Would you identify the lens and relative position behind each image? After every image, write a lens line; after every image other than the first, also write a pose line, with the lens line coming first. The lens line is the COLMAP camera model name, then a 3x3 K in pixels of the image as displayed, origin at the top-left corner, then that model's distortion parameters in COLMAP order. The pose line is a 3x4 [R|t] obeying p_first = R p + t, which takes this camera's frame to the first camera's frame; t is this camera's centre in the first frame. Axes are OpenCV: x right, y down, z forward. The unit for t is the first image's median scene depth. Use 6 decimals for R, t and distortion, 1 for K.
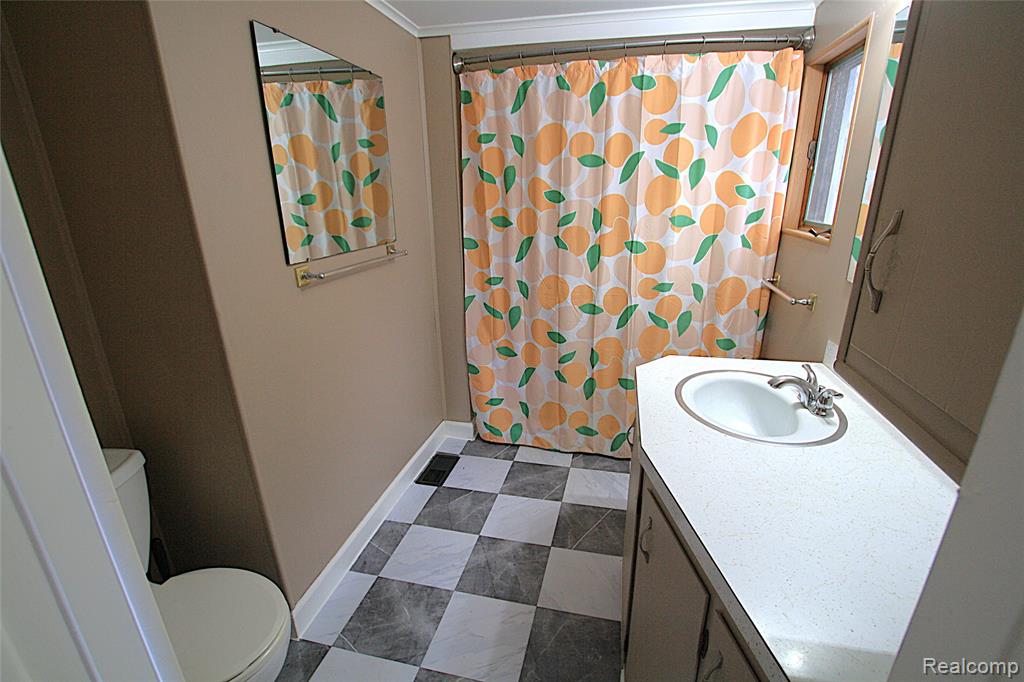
lens RADIAL K [[477.9, 0, 519.5], [0, 477.9, 344.4], [0, 0, 1]] dist [-0.023201, 0.001741]
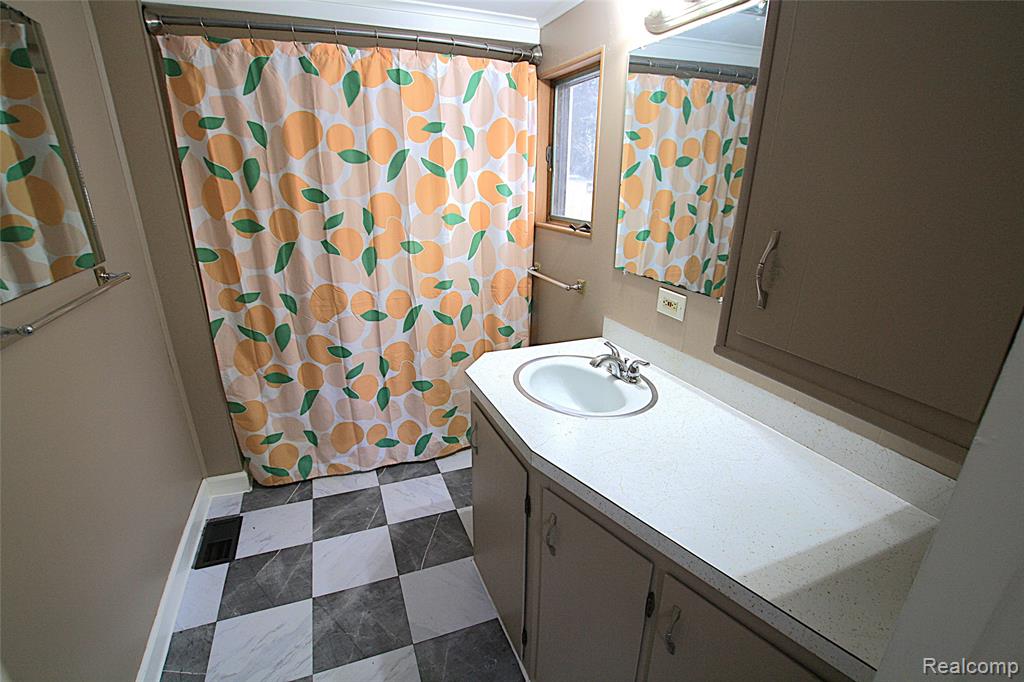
lens RADIAL K [[477.9, 0, 511.6], [0, 477.9, 344.9], [0, 0, 1]] dist [-0.023201, 0.001741]
pose [[0.829672, -0.168642, 0.532169, -0.143343], [0.155028, 0.985386, 0.070570, -0.044664], [-0.536293, 0.023951, 0.843692, 0.072151]]
